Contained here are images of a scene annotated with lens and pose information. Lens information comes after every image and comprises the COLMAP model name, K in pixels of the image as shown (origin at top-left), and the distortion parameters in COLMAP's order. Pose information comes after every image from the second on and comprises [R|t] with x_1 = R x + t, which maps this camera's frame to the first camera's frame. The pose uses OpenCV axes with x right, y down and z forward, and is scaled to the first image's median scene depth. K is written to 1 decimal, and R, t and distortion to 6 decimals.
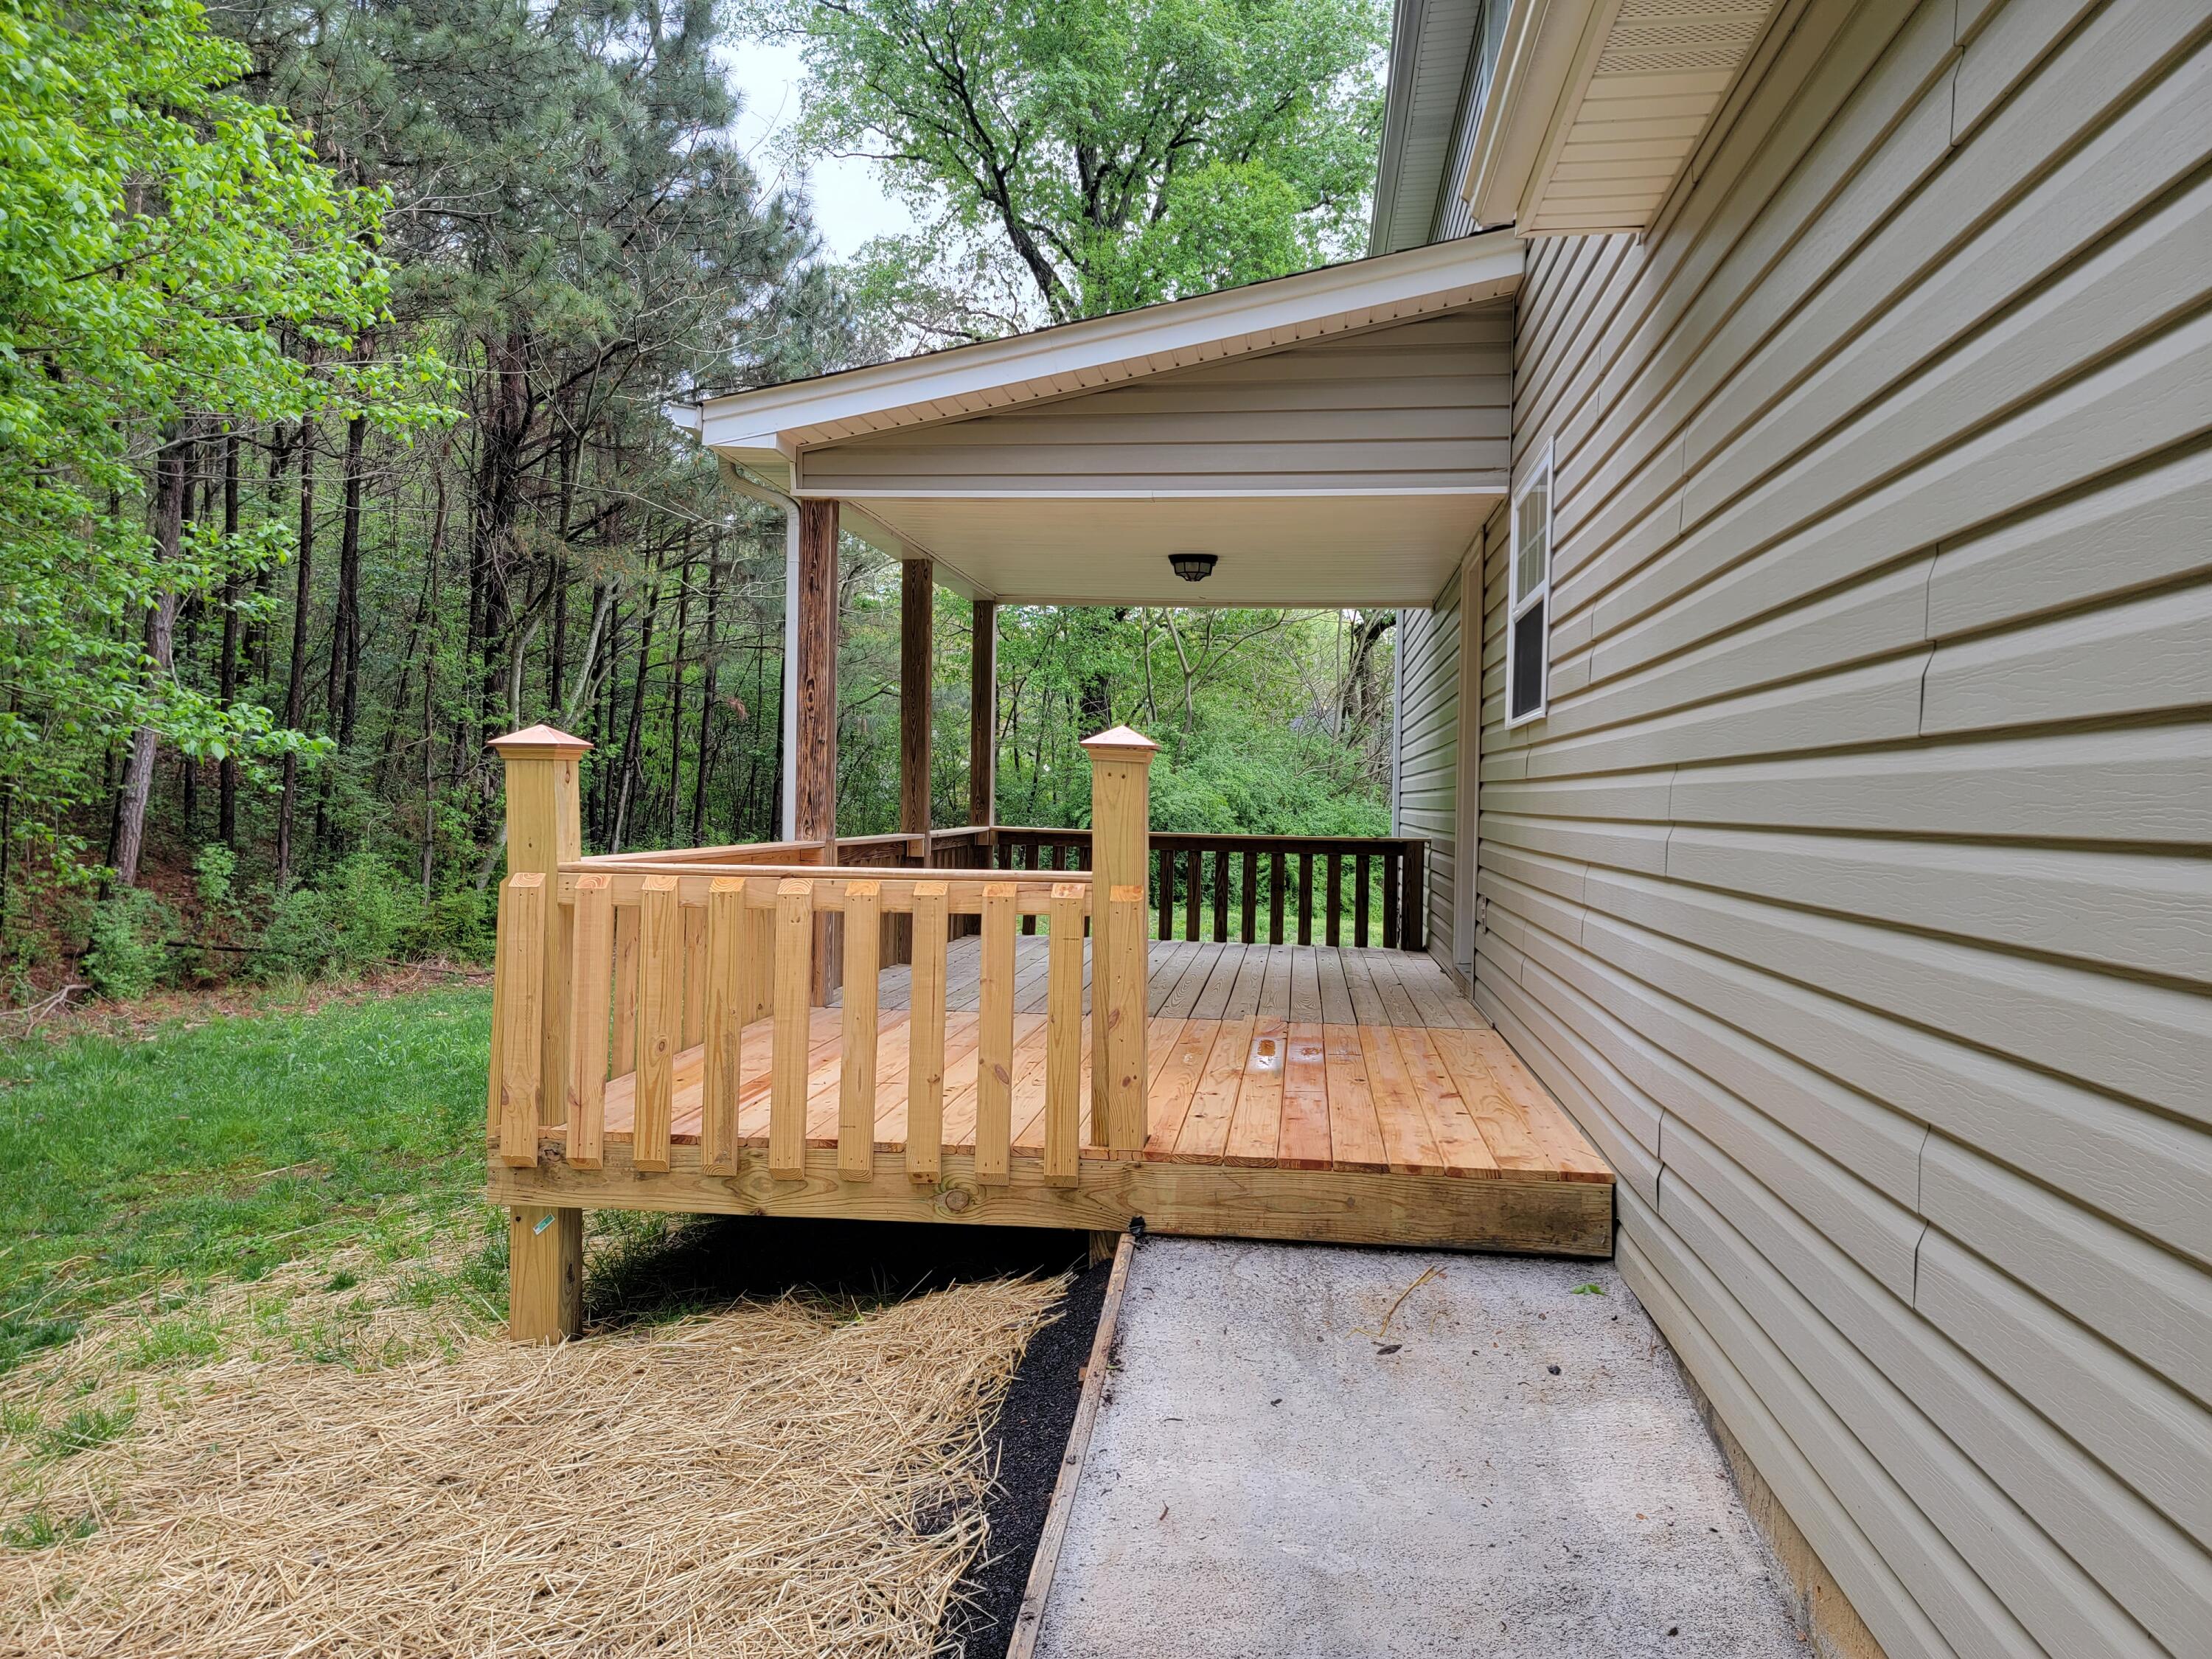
lens RADIAL K [[1516.7, 0, 1110.0], [0, 1516.7, 822.0], [0, 0, 1]] dist [0.084319, -0.069729]
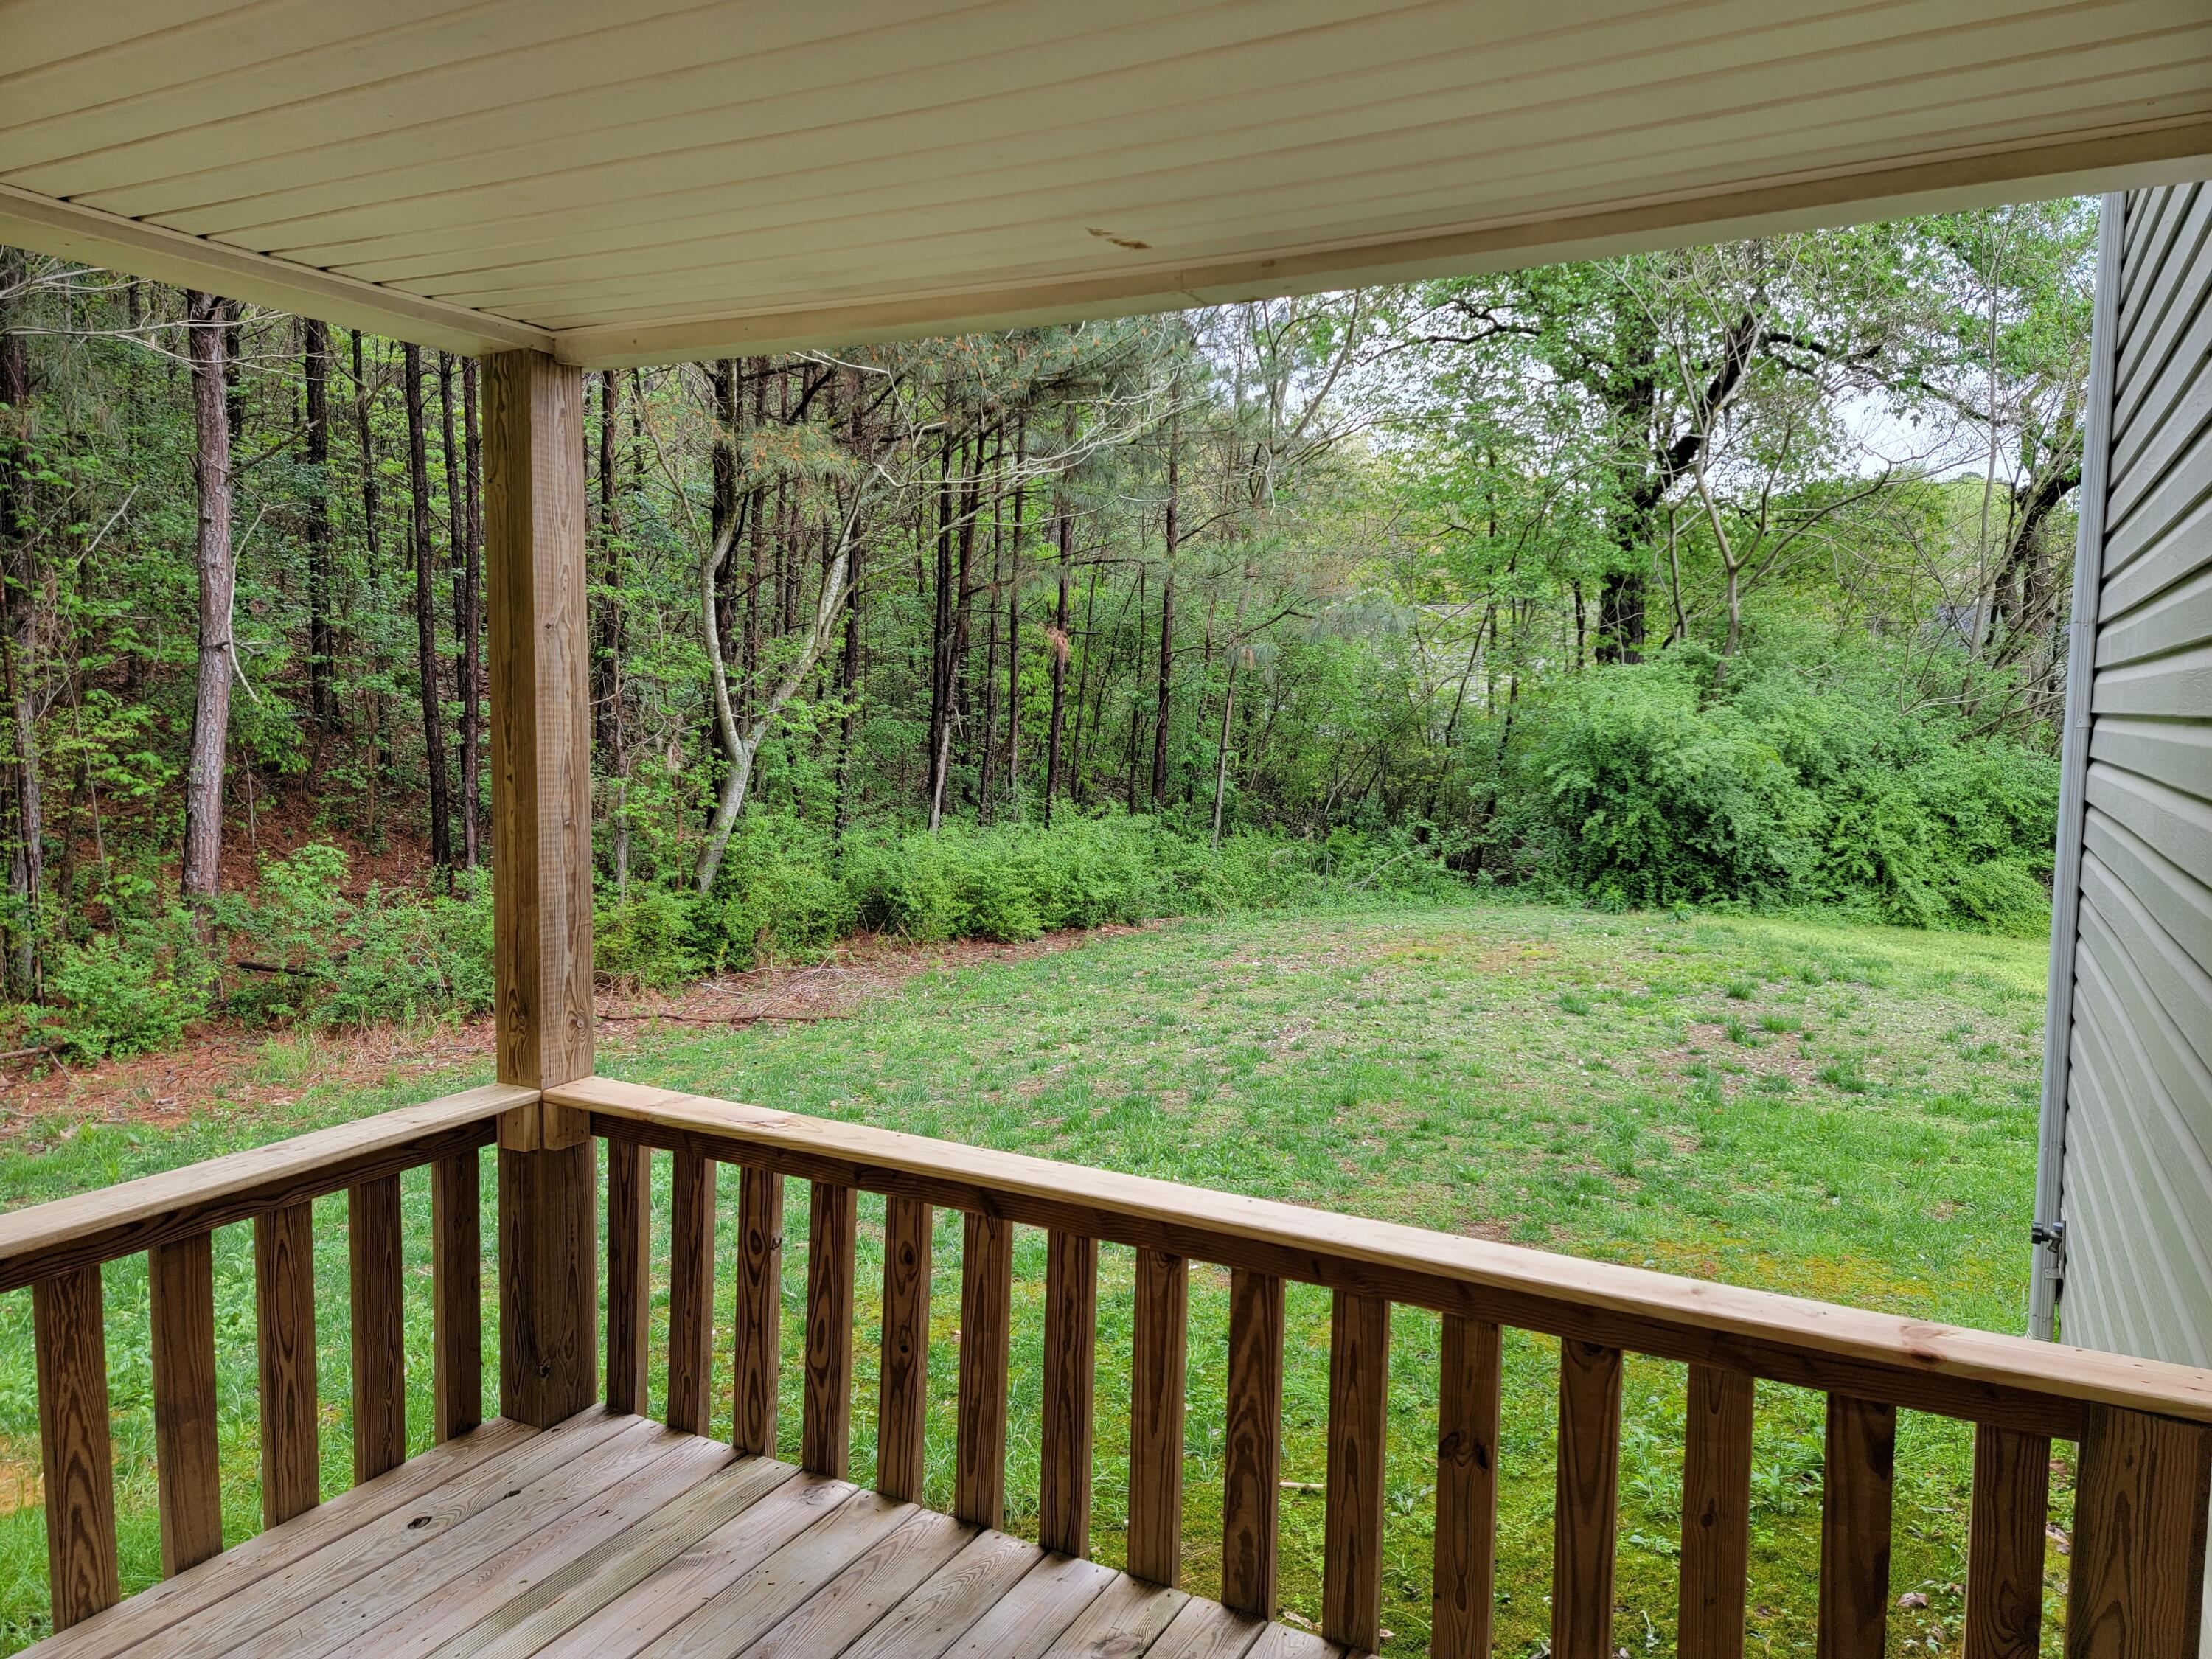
lens RADIAL K [[1516.7, 0, 1106.2], [0, 1516.7, 841.9], [0, 0, 1]] dist [0.084319, -0.069729]
pose [[0.931603, 0.023401, -0.362723, 0.041674], [0.001506, 0.997668, 0.068234, -0.019982], [0.363474, -0.064113, 0.929395, 0.219492]]
